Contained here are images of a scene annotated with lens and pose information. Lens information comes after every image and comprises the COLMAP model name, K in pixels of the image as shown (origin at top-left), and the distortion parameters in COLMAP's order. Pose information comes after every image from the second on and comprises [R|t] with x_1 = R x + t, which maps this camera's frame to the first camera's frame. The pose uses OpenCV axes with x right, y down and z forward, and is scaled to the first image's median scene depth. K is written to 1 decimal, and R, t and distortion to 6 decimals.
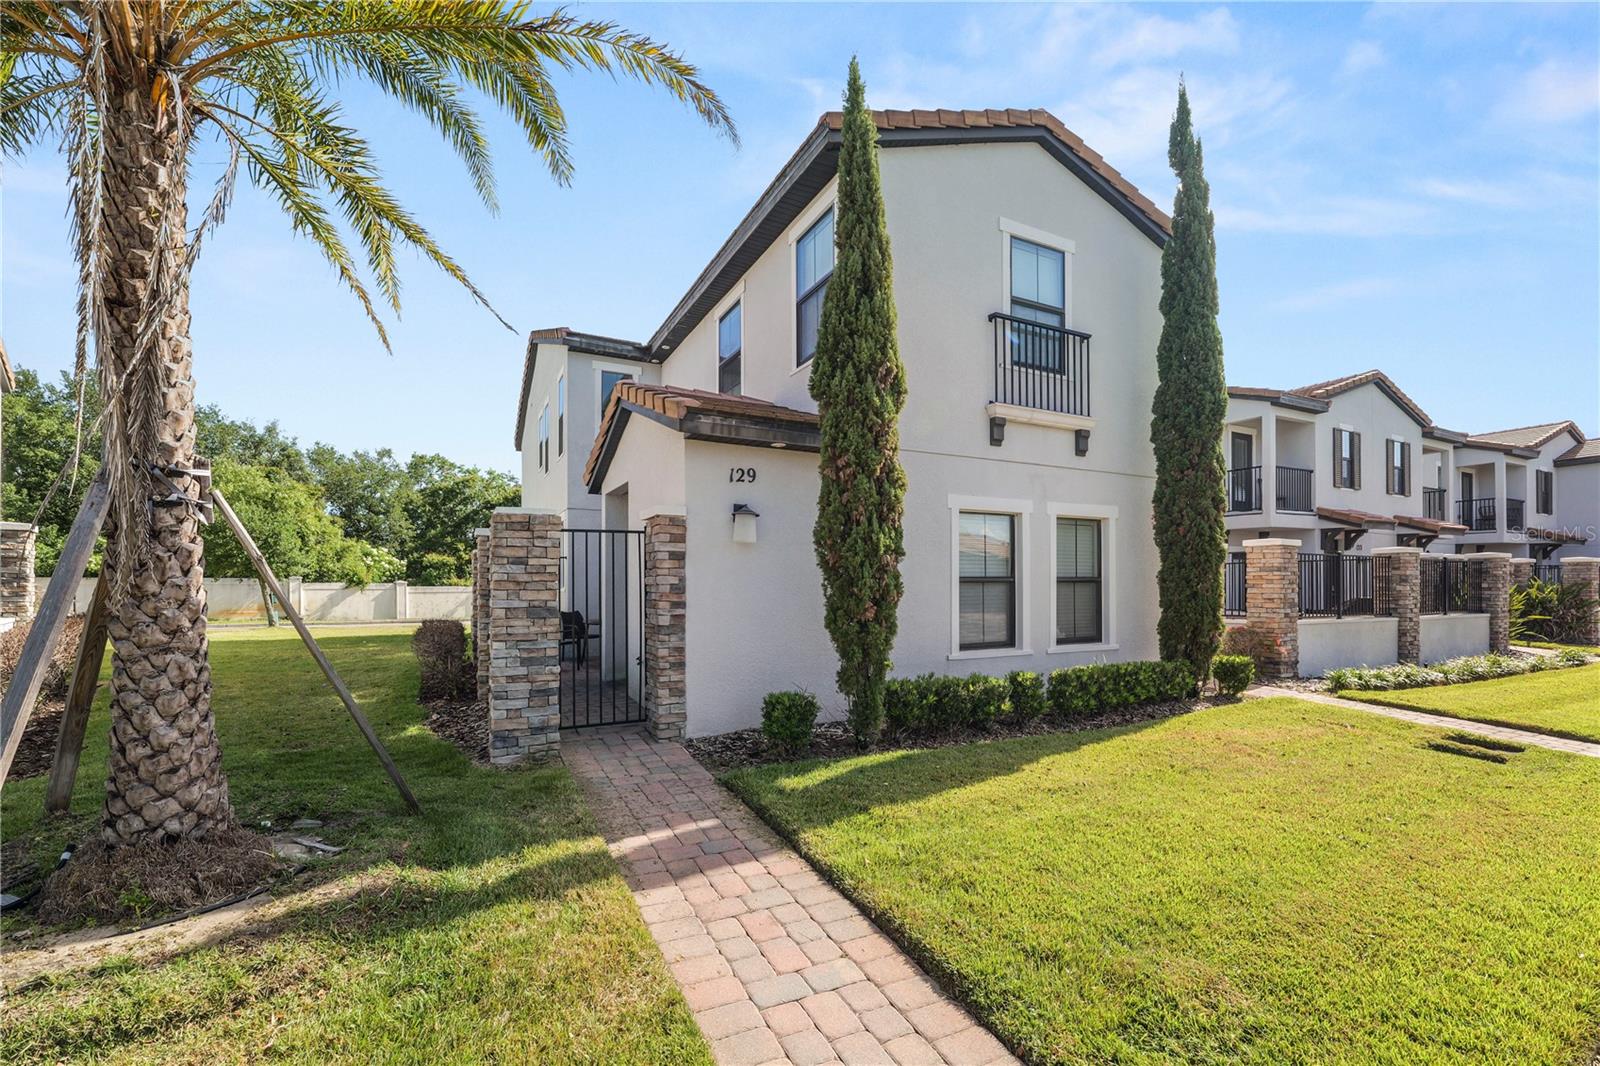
lens RADIAL K [[648.9, 0, 798.6], [0, 648.9, 584.0], [0, 0, 1]] dist [-0.006558, 0.000779]
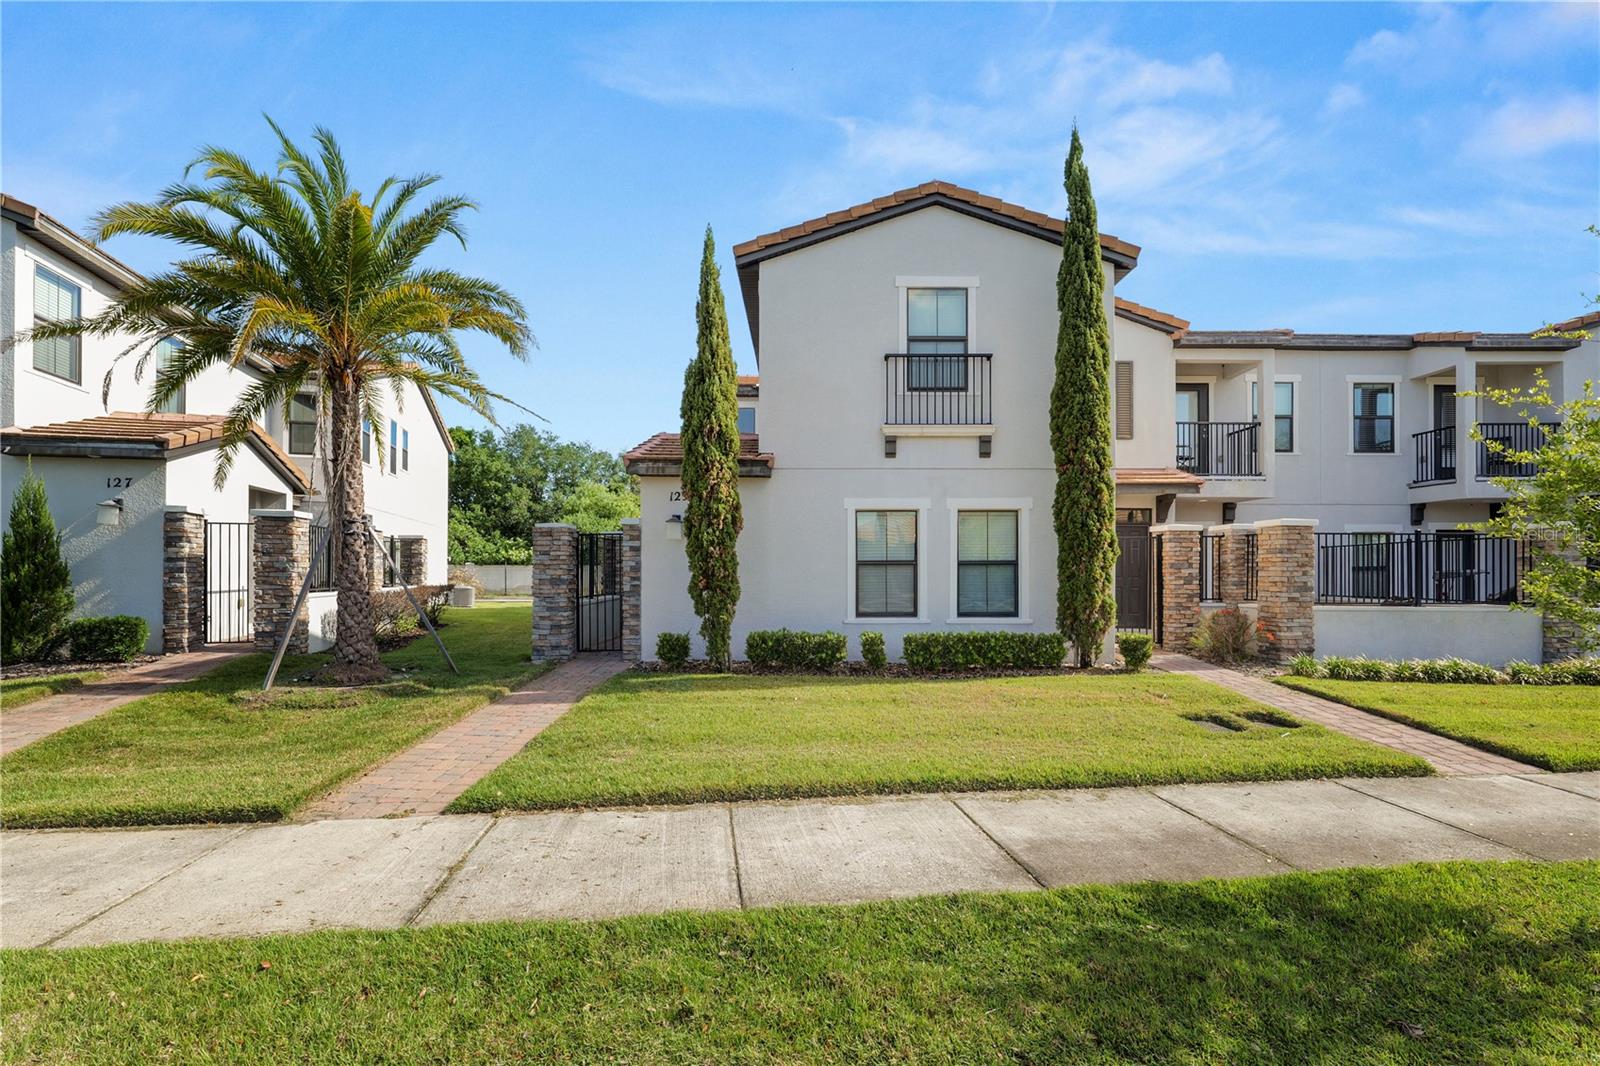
lens RADIAL K [[648.9, 0, 818.2], [0, 648.9, 571.2], [0, 0, 1]] dist [-0.006558, 0.000779]
pose [[0.901239, 0.001622, -0.433319, 0.722369], [-0.001189, 0.999998, 0.001271, 0.008099], [0.433320, -0.000630, 0.901240, -0.209025]]
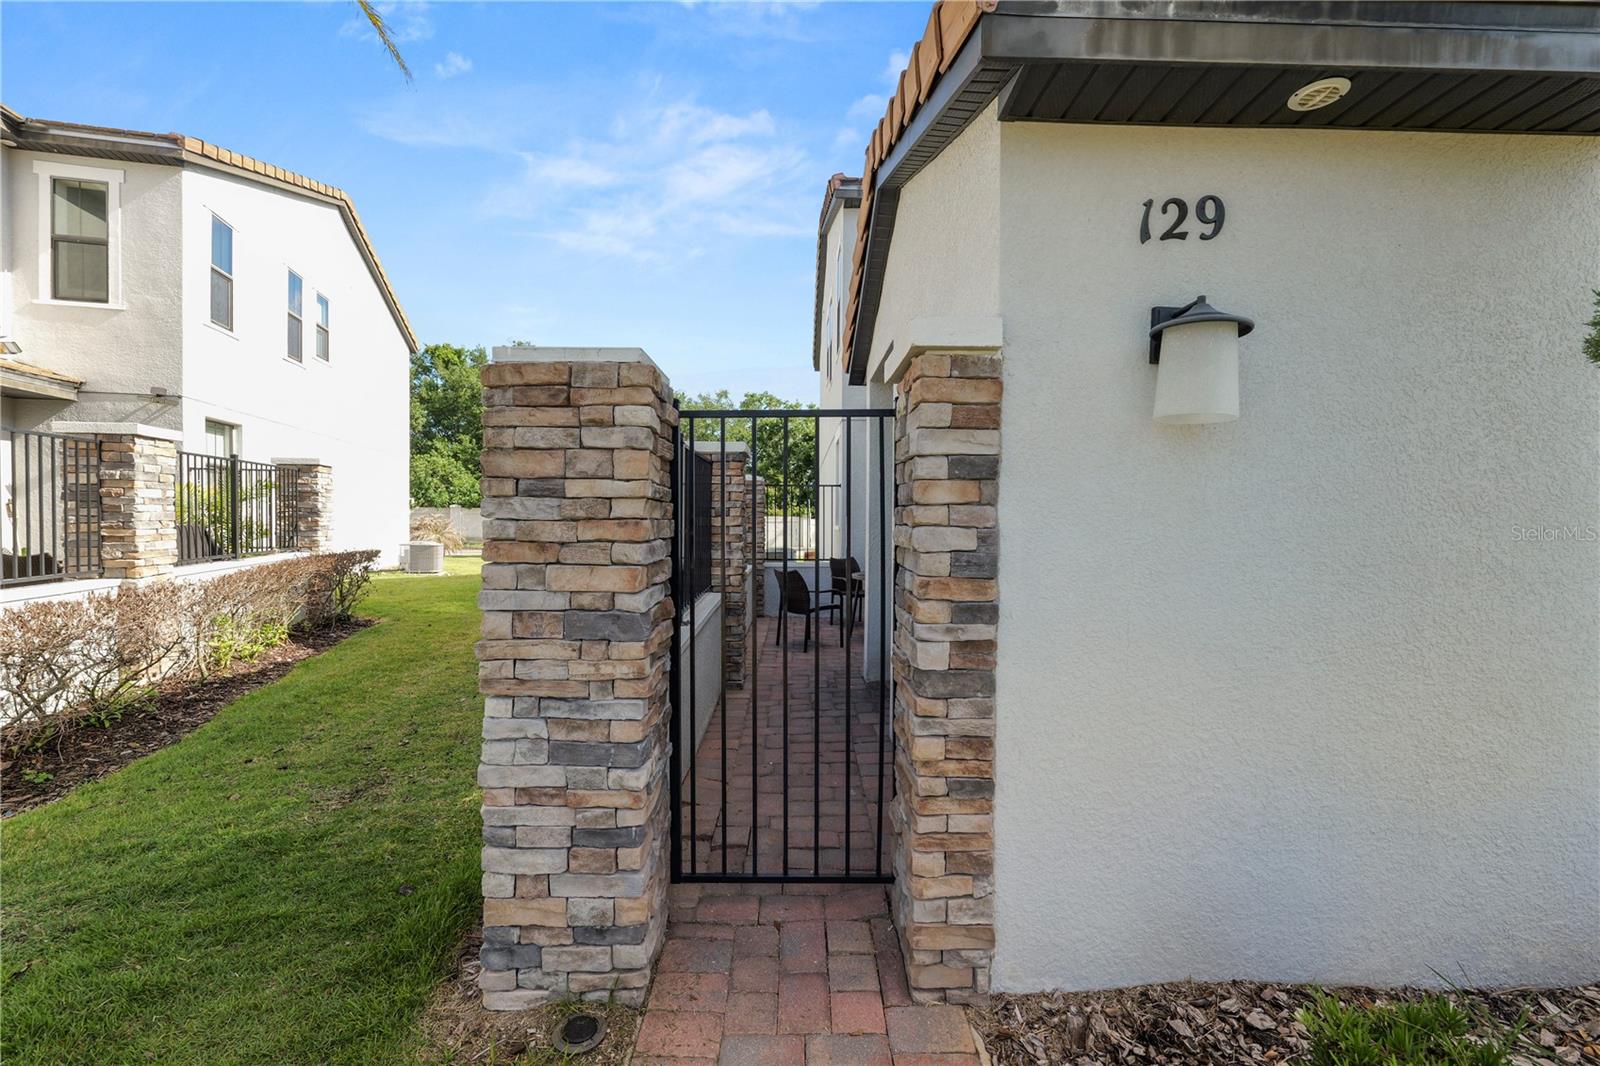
lens RADIAL K [[648.9, 0, 809.9], [0, 648.9, 531.2], [0, 0, 1]] dist [-0.006558, 0.000779]
pose [[0.894634, 0.017788, -0.446445, -0.086493], [-0.005856, 0.999588, 0.028093, -0.014997], [0.446761, -0.022518, 0.894370, 0.509158]]
